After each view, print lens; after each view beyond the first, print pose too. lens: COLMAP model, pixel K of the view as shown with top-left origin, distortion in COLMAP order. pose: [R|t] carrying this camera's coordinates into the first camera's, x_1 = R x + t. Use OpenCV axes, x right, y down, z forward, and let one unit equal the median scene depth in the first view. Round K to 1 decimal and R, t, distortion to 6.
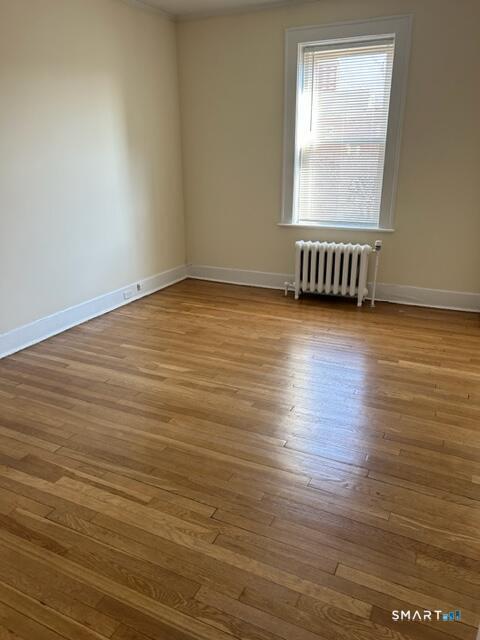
lens RADIAL K [[489.6, 0, 236.0], [0, 489.6, 321.8], [0, 0, 1]] dist [0.061472, -0.025129]
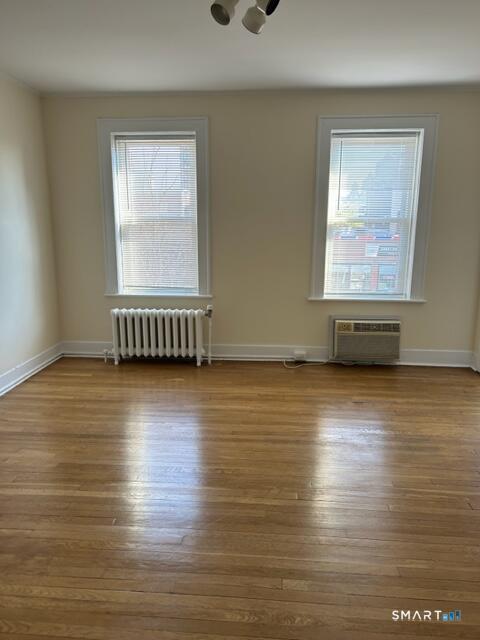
lens RADIAL K [[466.0, 0, 236.0], [0, 466.0, 321.4], [0, 0, 1]] dist [0.033214, 0.002510]
pose [[0.924679, -0.068682, 0.374502, -2.615154], [0.117487, 0.987068, -0.109061, -0.435531], [-0.362169, 0.144845, 0.920790, 1.257137]]
